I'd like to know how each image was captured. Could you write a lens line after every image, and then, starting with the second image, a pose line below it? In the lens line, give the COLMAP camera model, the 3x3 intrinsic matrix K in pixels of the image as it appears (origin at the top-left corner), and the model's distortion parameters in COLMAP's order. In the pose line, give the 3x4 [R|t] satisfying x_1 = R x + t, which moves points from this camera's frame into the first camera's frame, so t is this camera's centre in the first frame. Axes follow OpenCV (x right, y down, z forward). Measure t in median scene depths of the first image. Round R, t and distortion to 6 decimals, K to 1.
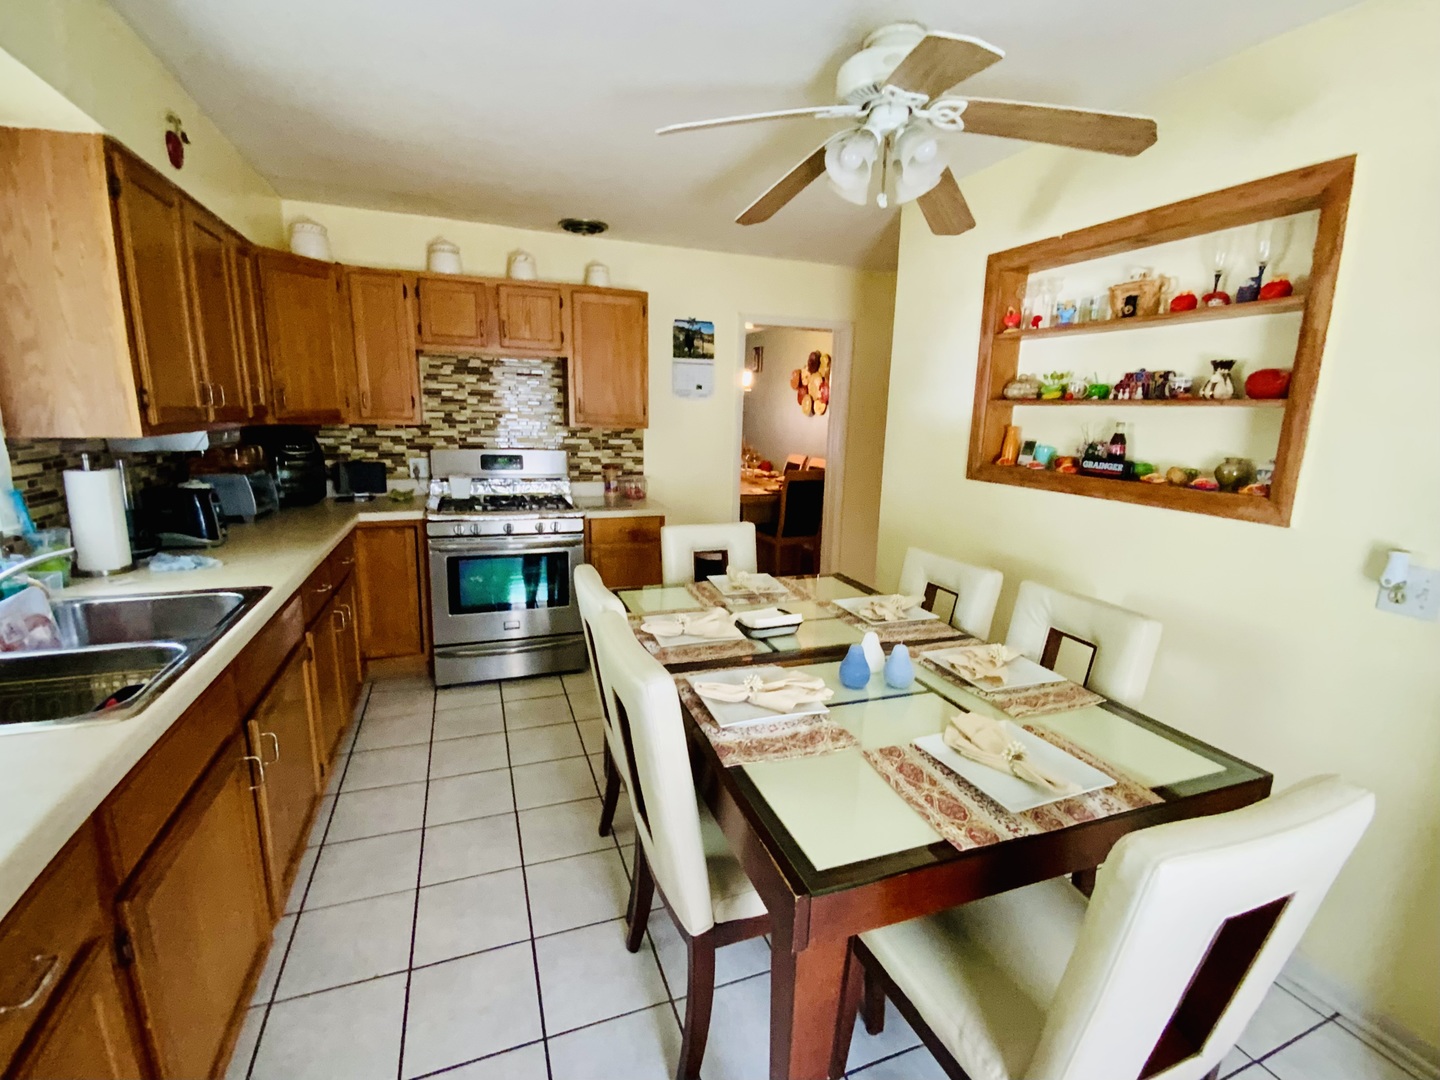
lens RADIAL K [[622.2, 0, 720.0], [0, 622.2, 540.0], [0, 0, 1]] dist [0.086254, -0.057286]
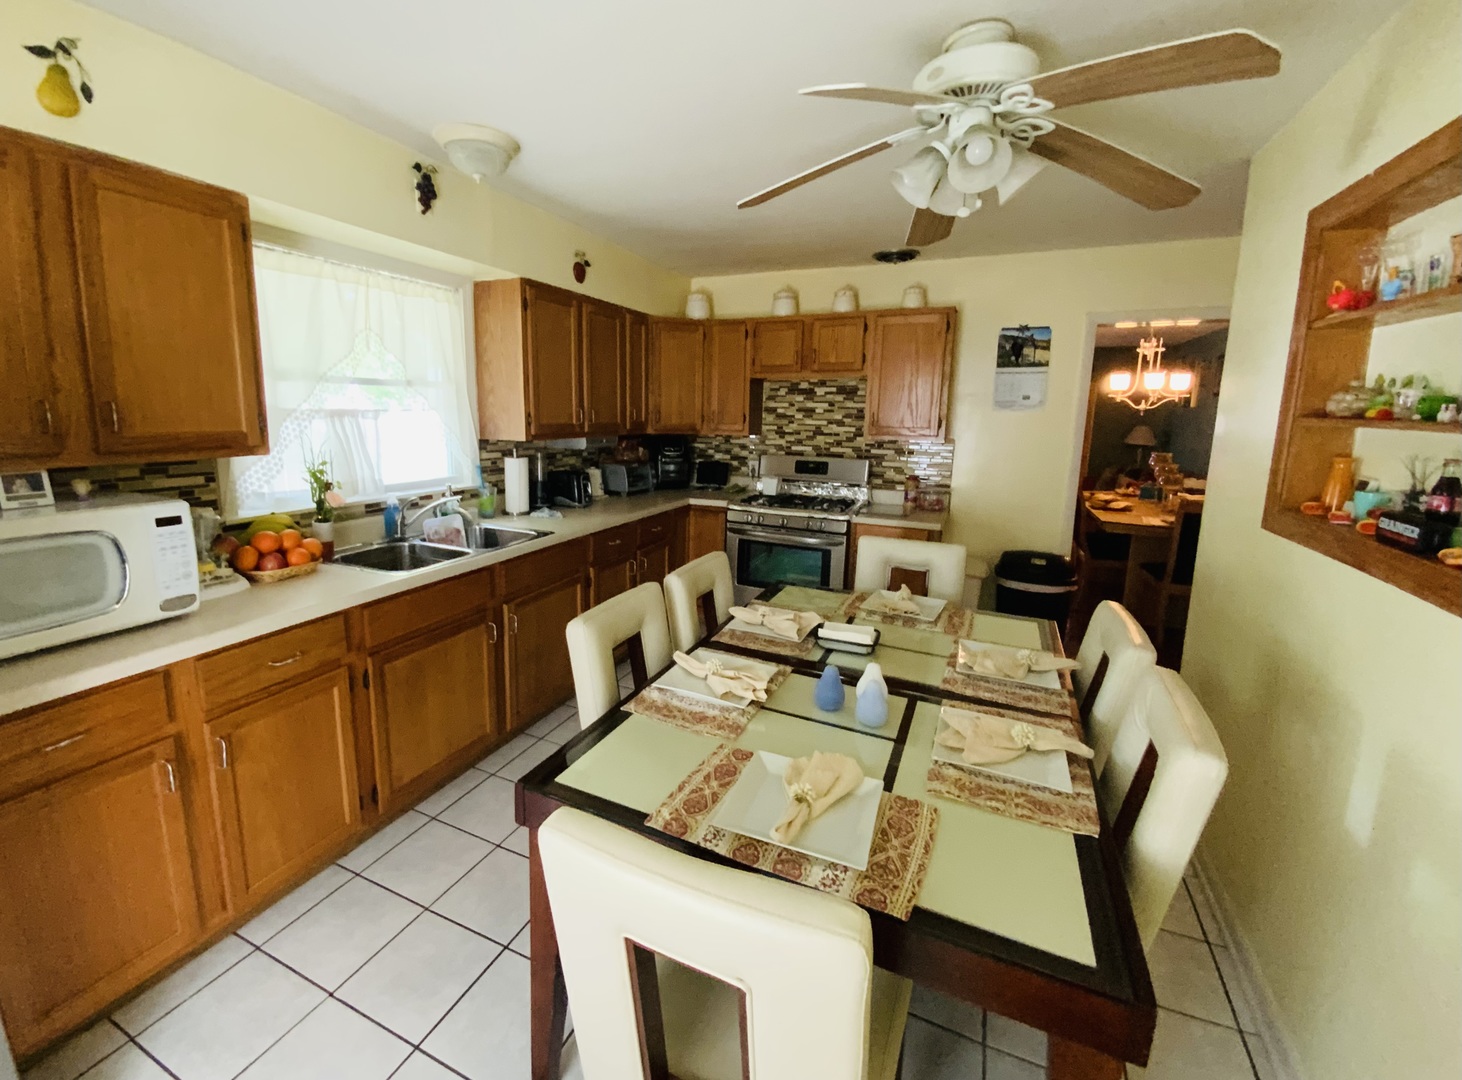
lens RADIAL K [[607.1, 0, 731.0], [0, 607.1, 540.0], [0, 0, 1]] dist [0.000506, -0.000557]
pose [[0.703550, 0.140907, -0.696536, 0.375800], [-0.144997, 0.987989, 0.053411, -0.030016], [0.695696, 0.063418, 0.715531, 0.095147]]
